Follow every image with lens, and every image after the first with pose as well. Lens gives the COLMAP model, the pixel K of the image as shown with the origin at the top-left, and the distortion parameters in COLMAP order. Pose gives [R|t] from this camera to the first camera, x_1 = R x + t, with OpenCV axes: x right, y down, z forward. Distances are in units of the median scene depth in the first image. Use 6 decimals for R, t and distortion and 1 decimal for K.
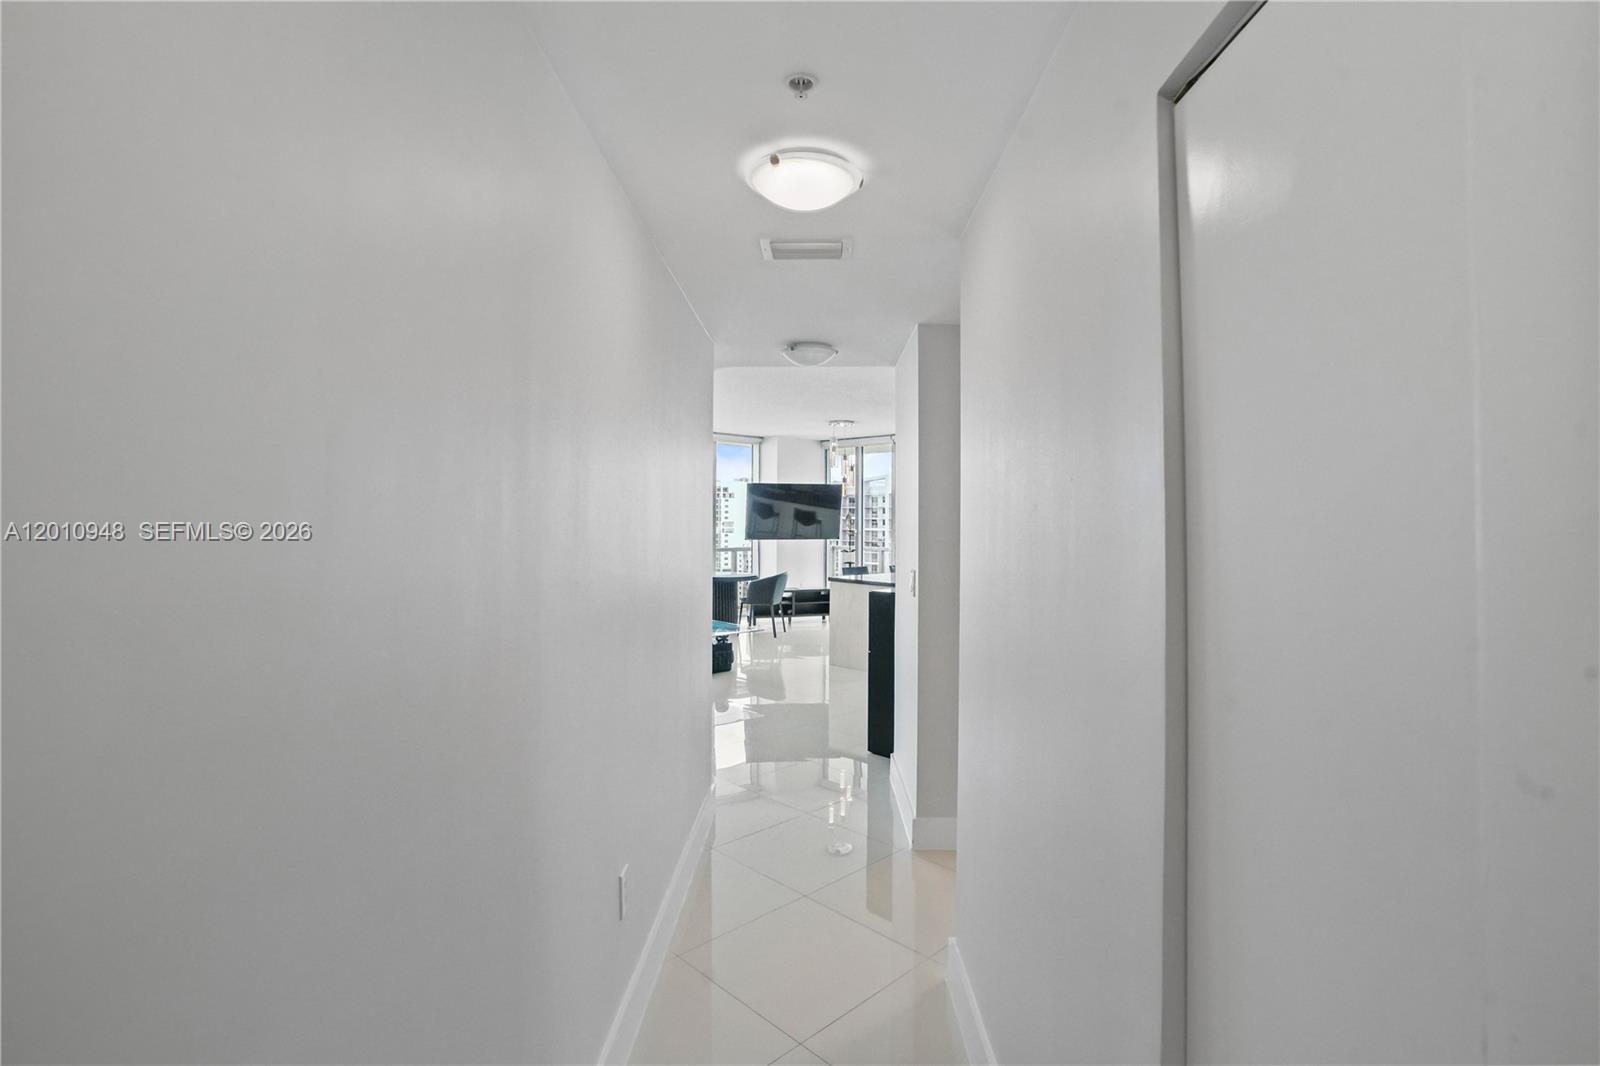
lens RADIAL K [[731.9, 0, 816.4], [0, 731.9, 527.5], [0, 0, 1]] dist [-0.072285, 0.026364]
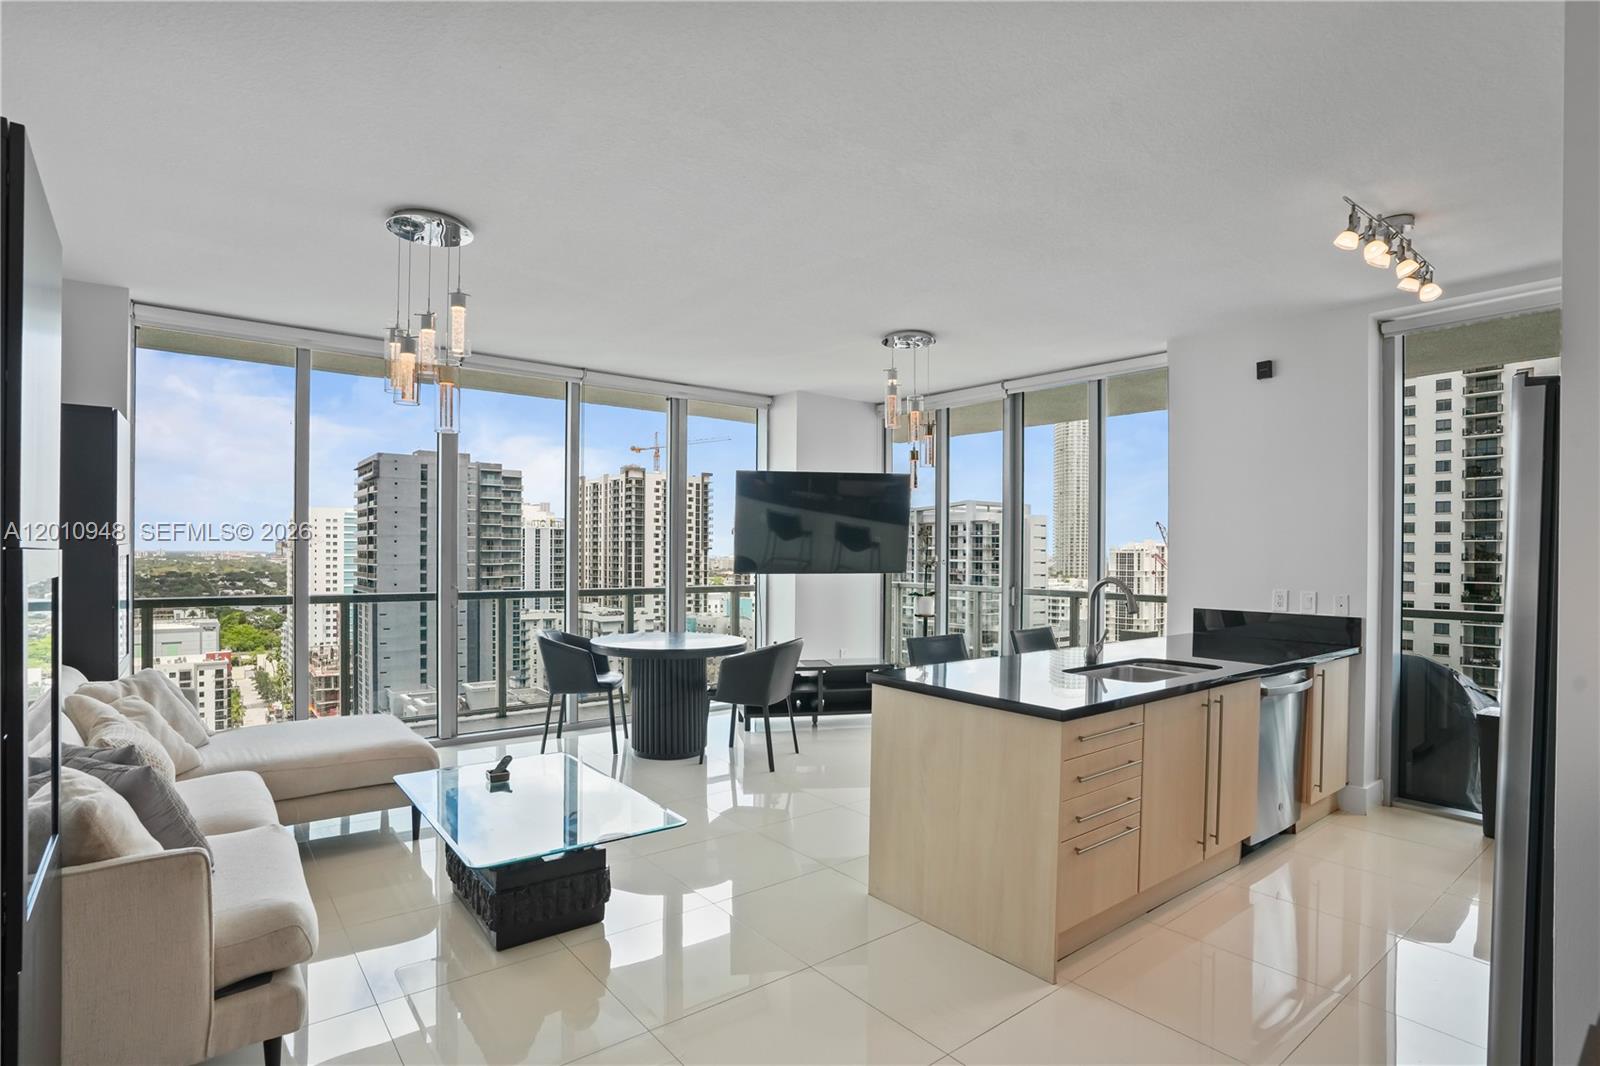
lens RADIAL K [[781.1, 0, 810.9], [0, 781.1, 551.8], [0, 0, 1]] dist [-0.072200, 0.029885]
pose [[0.994802, 0.002101, -0.101807, 0.018996], [-0.002956, 0.999962, -0.008249, 0.004400], [0.101786, 0.008507, 0.994770, 0.391149]]
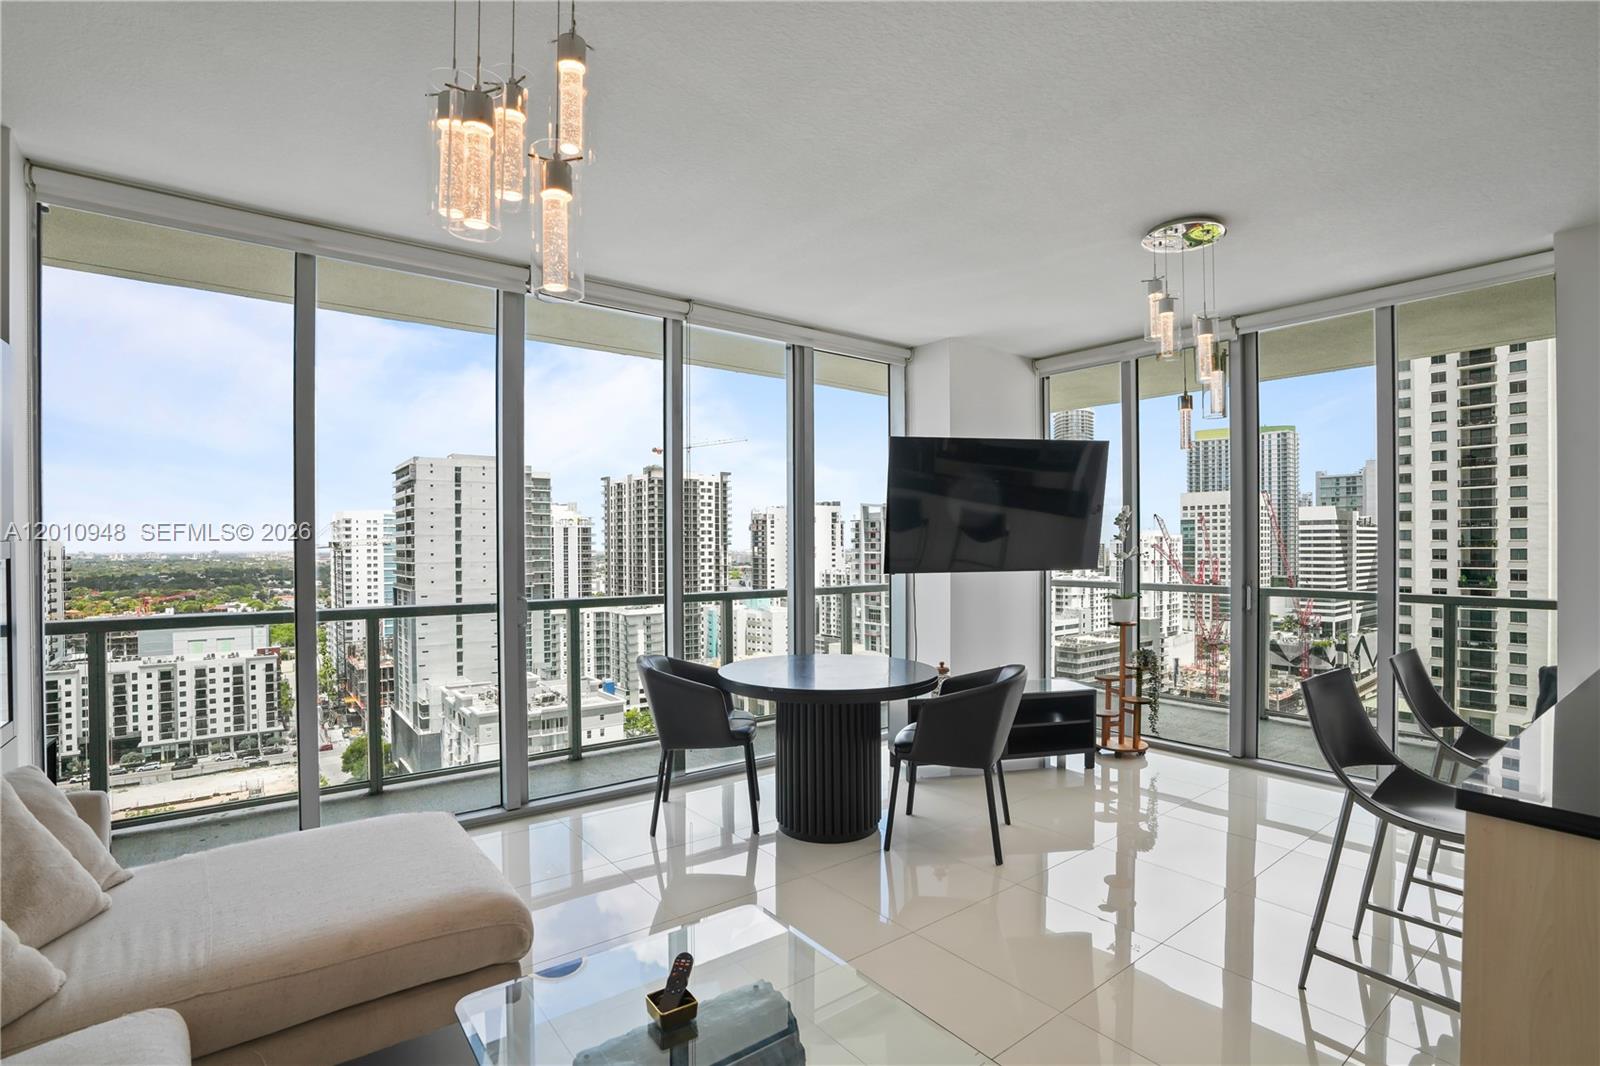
lens RADIAL K [[741.3, 0, 814.8], [0, 741.3, 546.8], [0, 0, 1]] dist [-0.079991, 0.030160]
pose [[0.993503, -0.009674, -0.113398, -0.083115], [0.008887, 0.999933, -0.007449, 0.003753], [0.113462, 0.006392, 0.993522, 0.535718]]
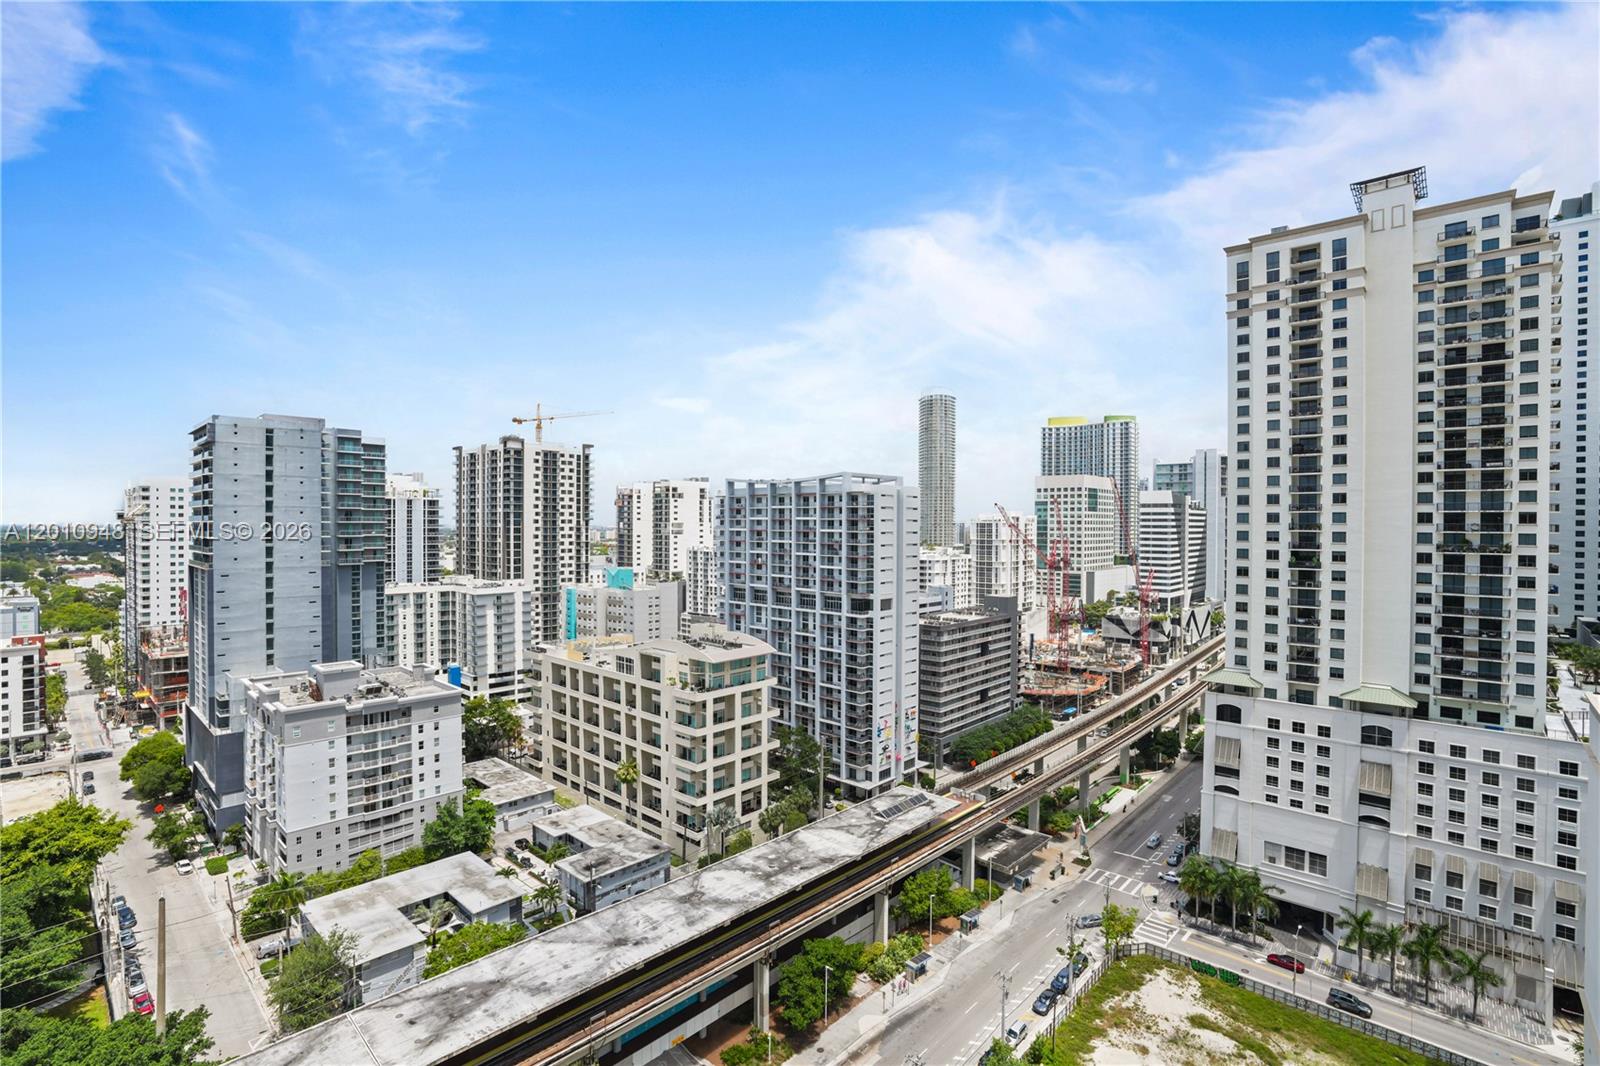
lens RADIAL K [[731.9, 0, 816.4], [0, 731.9, 527.5], [0, 0, 1]] dist [-0.072285, 0.026364]
pose [[0.998038, -0.000127, 0.062606, 0.042392], [0.000236, 0.999998, -0.001732, -0.002321], [-0.062606, 0.001743, 0.998037, 1.210047]]
